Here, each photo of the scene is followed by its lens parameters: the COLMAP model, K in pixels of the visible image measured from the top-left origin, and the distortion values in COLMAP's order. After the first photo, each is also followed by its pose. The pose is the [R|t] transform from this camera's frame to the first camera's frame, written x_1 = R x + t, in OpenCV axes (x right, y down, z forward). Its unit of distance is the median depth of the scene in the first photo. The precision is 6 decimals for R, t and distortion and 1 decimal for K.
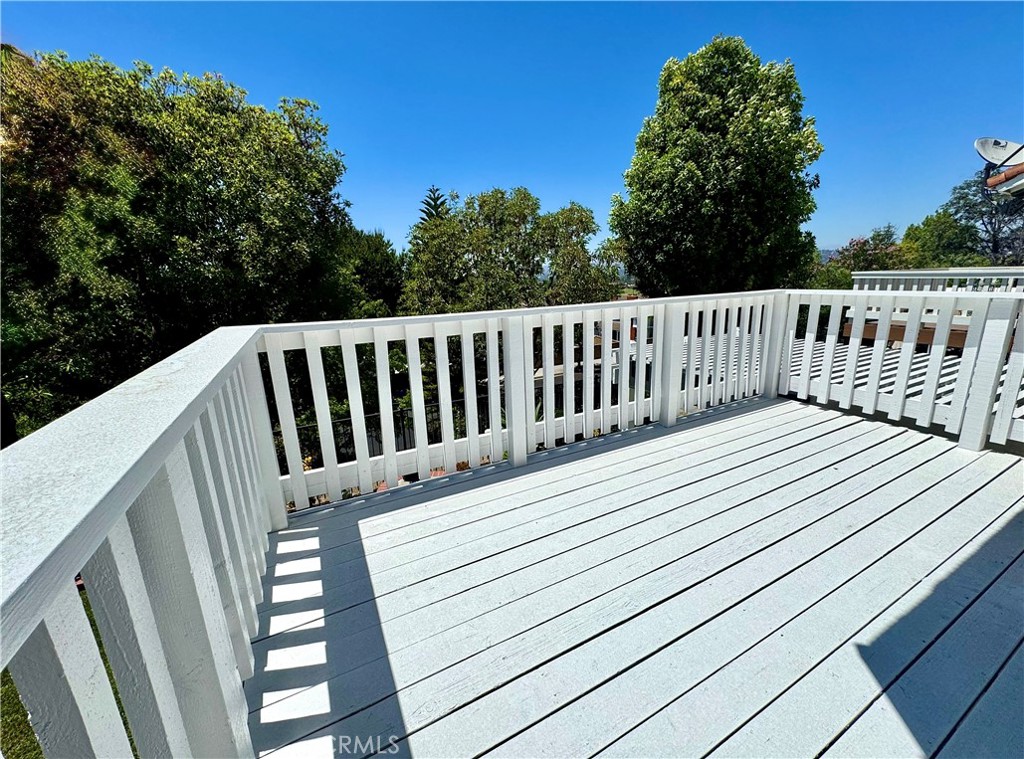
lens RADIAL K [[409.0, 0, 513.2], [0, 409.0, 377.5], [0, 0, 1]] dist [-0.001603, -0.000183]
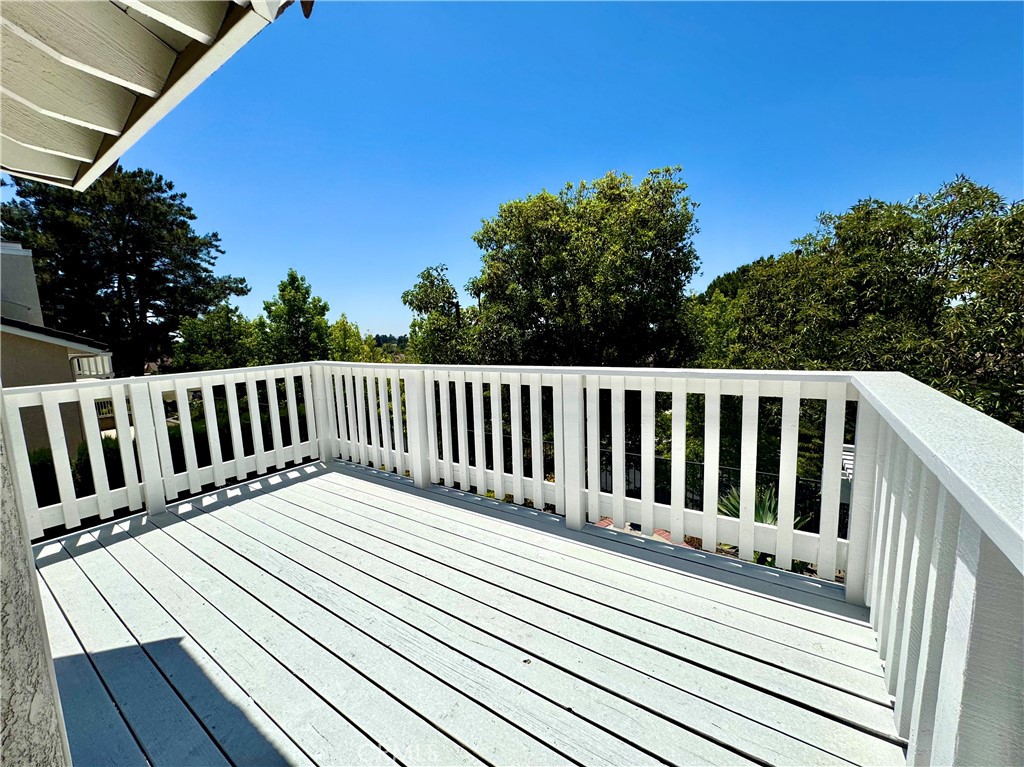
lens RADIAL K [[409.0, 0, 511.3], [0, 409.0, 388.0], [0, 0, 1]] dist [-0.001603, -0.000183]
pose [[0.464952, 0.128586, -0.875948, 1.265756], [-0.191081, 0.980652, 0.042531, -0.201490], [0.864470, 0.147602, 0.480527, 0.623357]]
